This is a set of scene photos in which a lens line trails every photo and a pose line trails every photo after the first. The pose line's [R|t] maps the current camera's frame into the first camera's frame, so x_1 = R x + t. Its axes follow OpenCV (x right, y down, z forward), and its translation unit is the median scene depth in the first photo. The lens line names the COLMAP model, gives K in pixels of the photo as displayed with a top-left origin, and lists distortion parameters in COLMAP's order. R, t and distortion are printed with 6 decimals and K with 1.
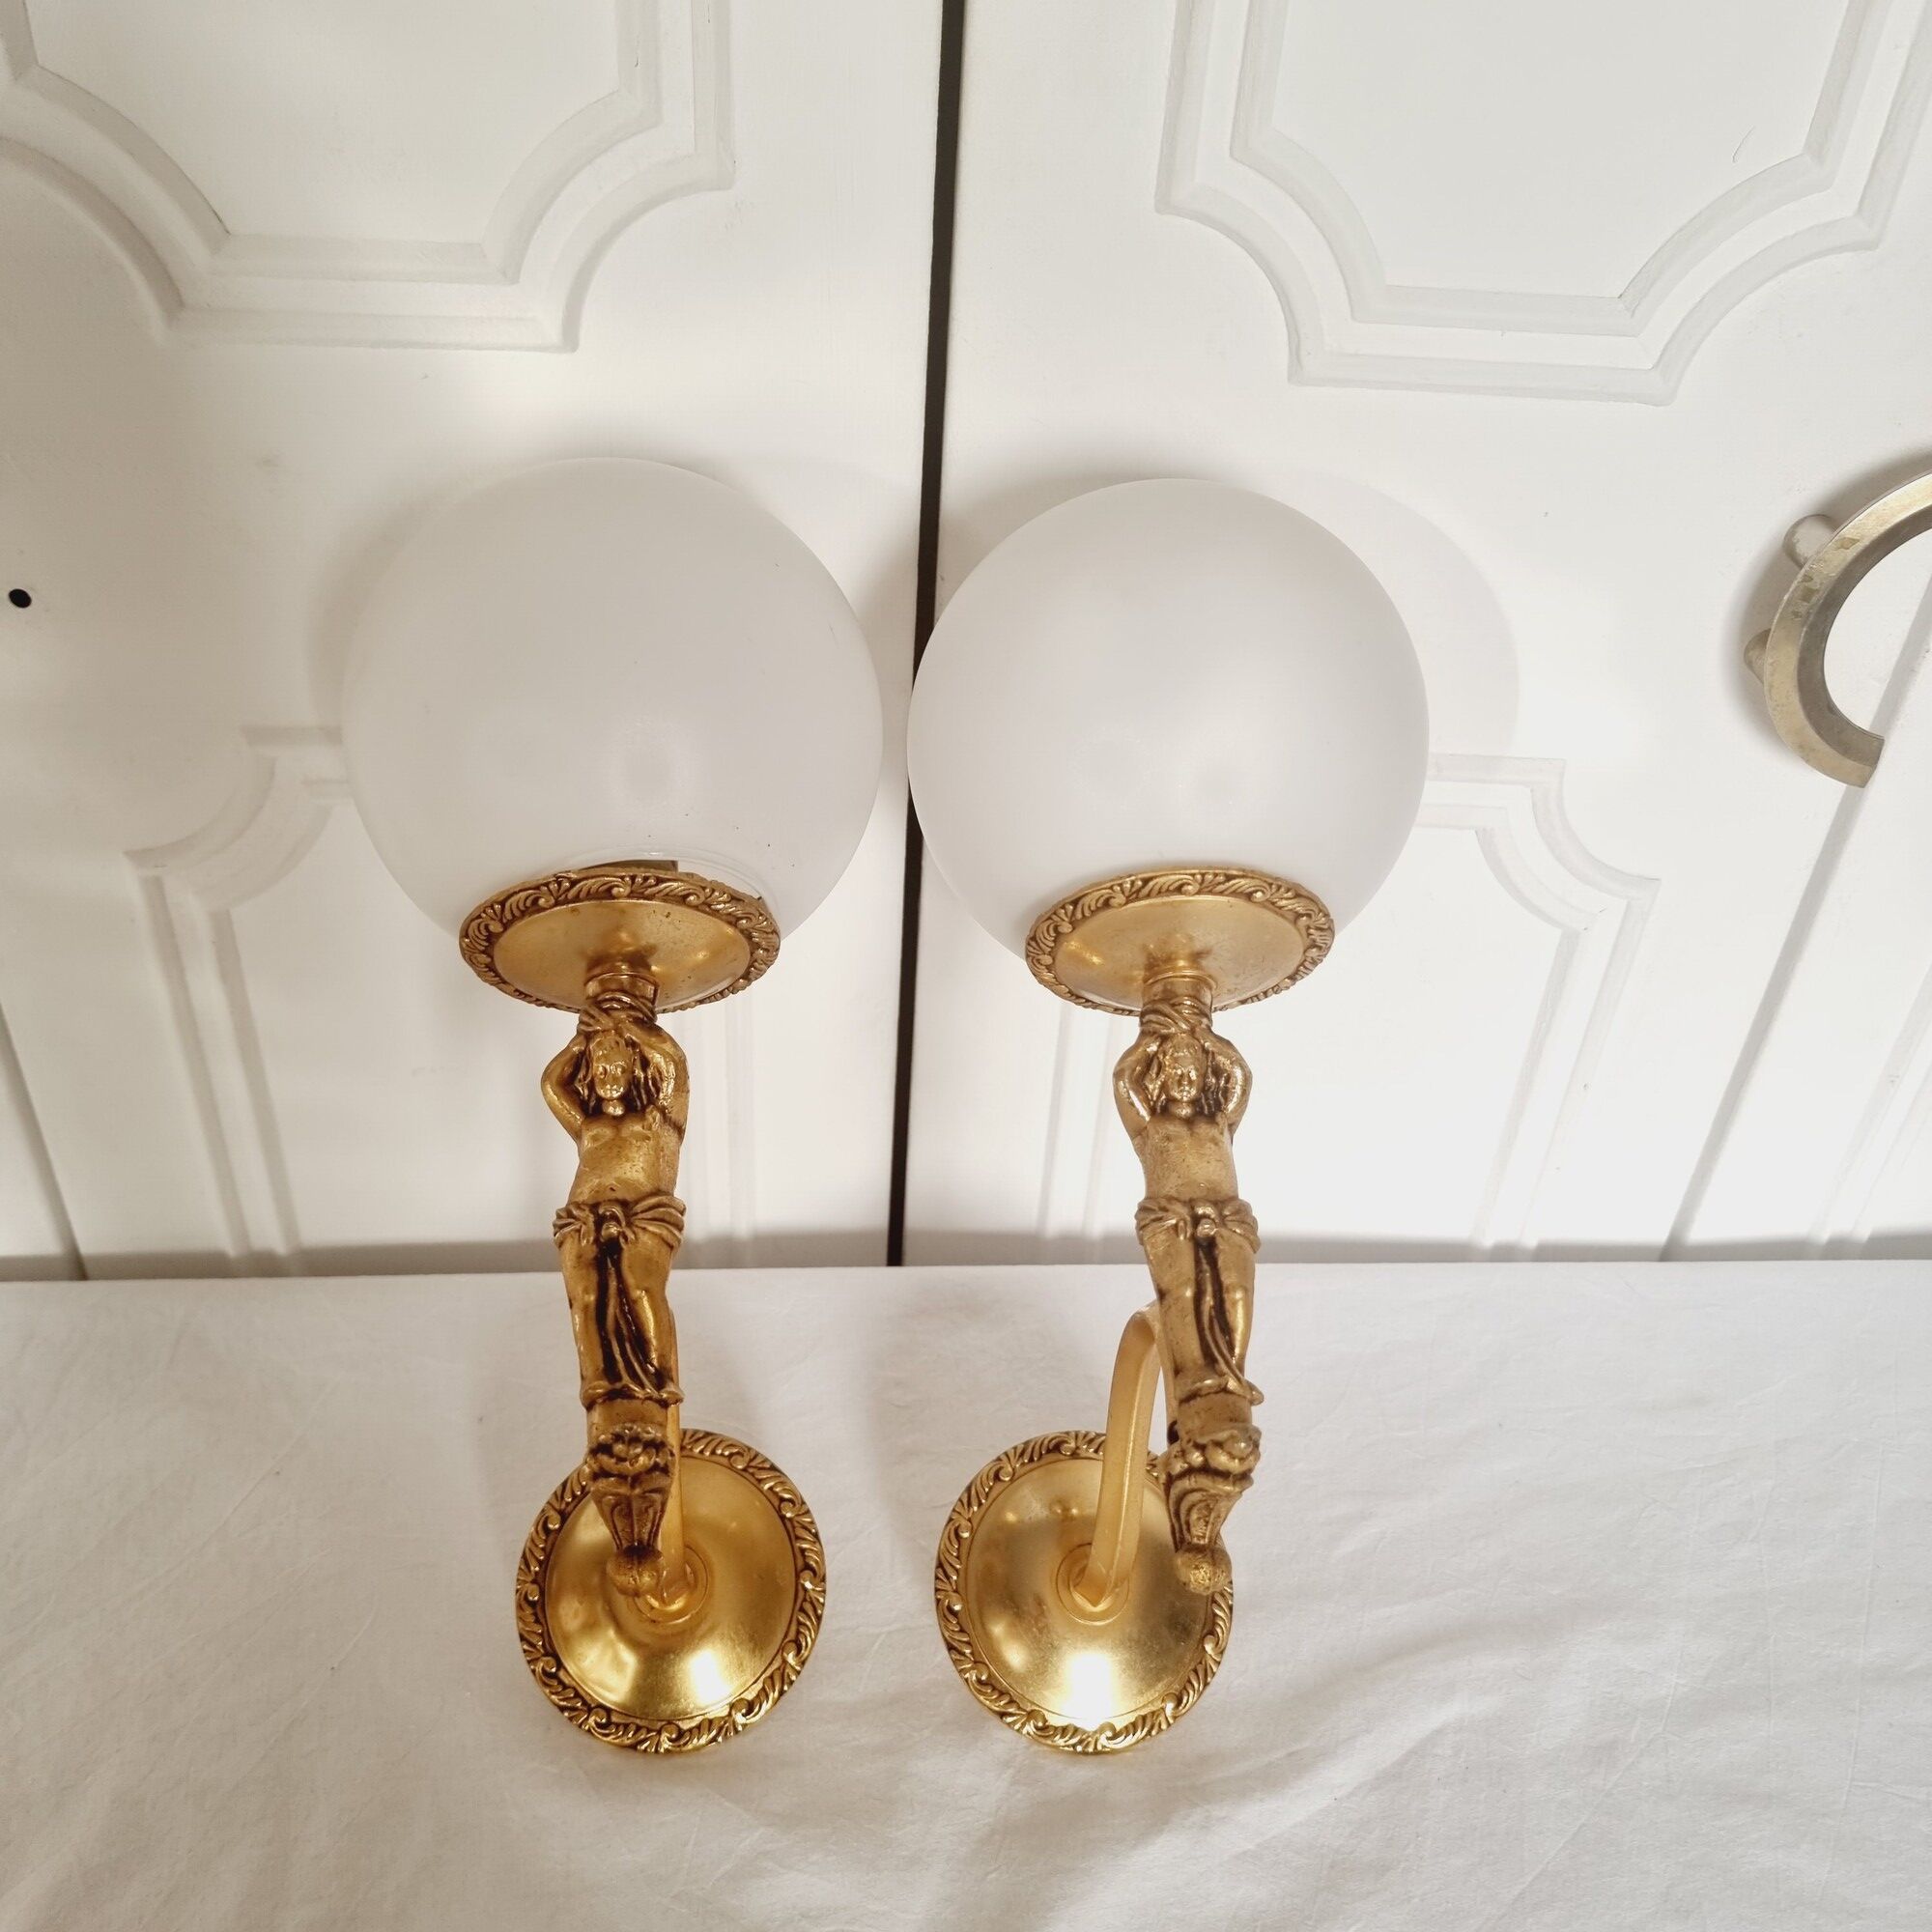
lens RADIAL K [[1851.1, 0, 955.9], [0, 1851.1, 984.2], [0, 0, 1]] dist [0.020538, 0.000000]
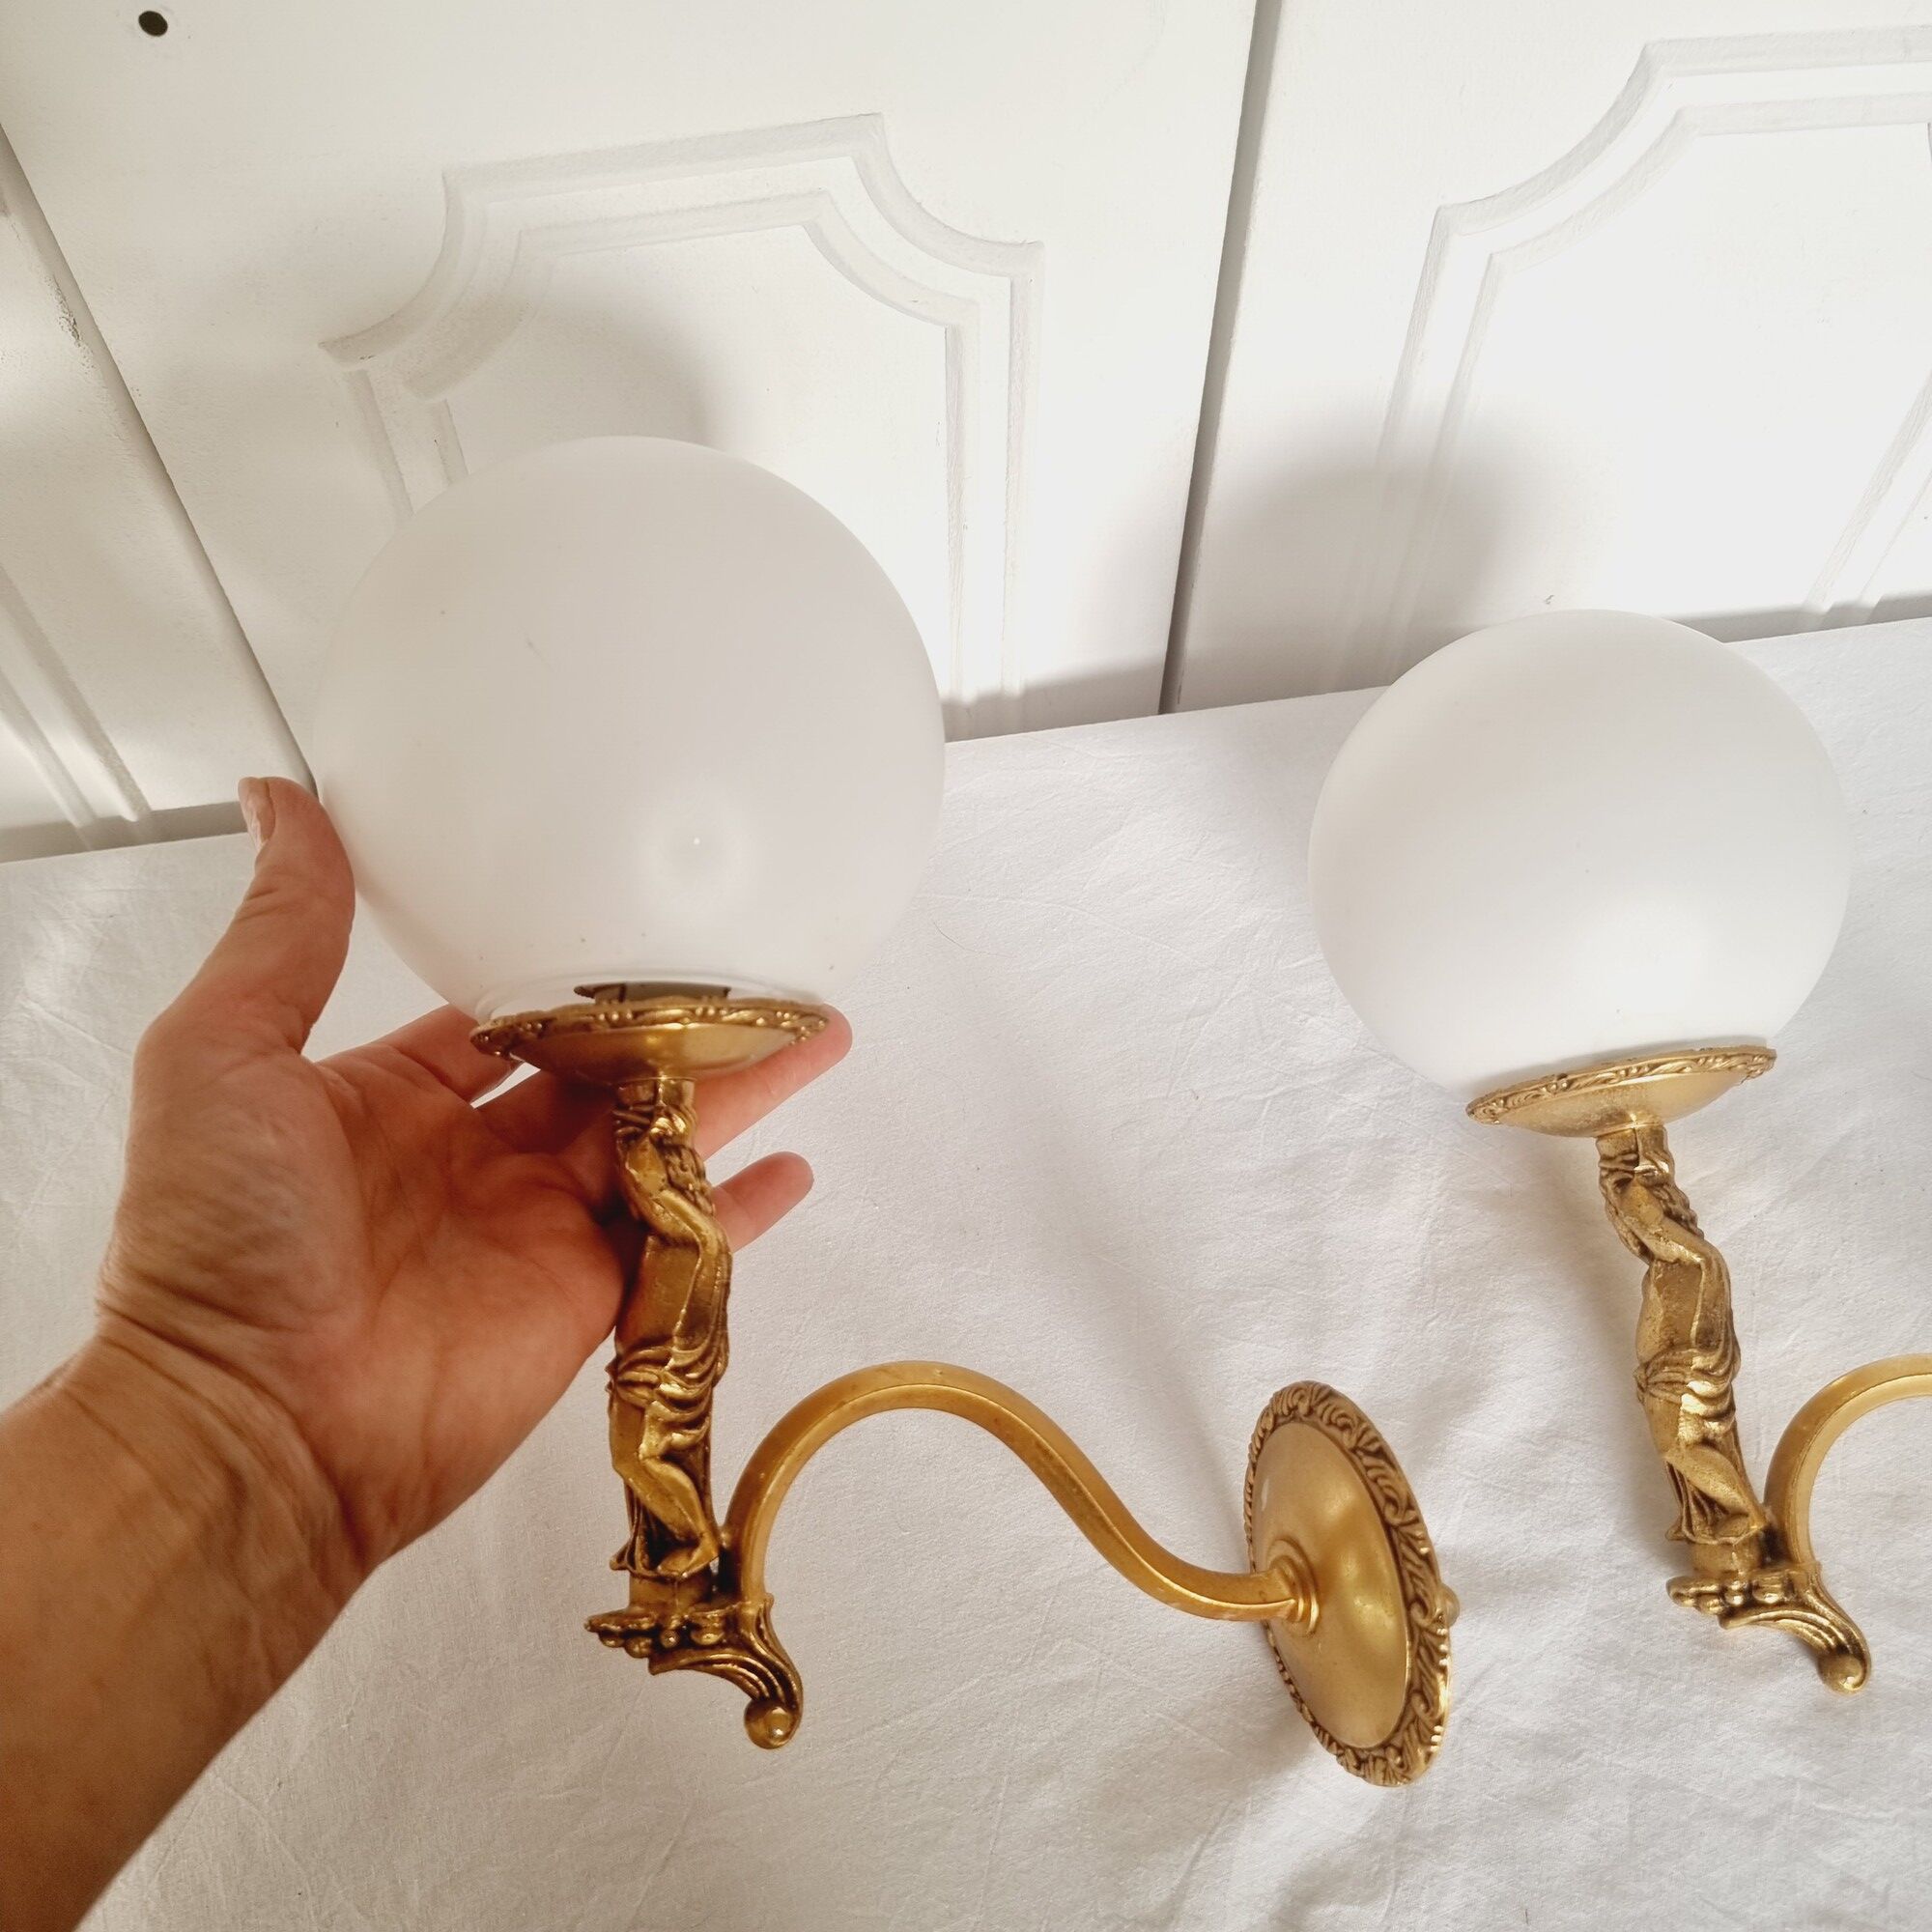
lens RADIAL K [[1851.1, 0, 910.4], [0, 1851.1, 997.8], [0, 0, 1]] dist [0.020538, 0.000000]
pose [[0.994316, -0.105024, -0.017468, -0.217741], [0.104257, 0.927230, 0.359689, -0.077067], [-0.021579, -0.359465, 0.932909, 0.117307]]
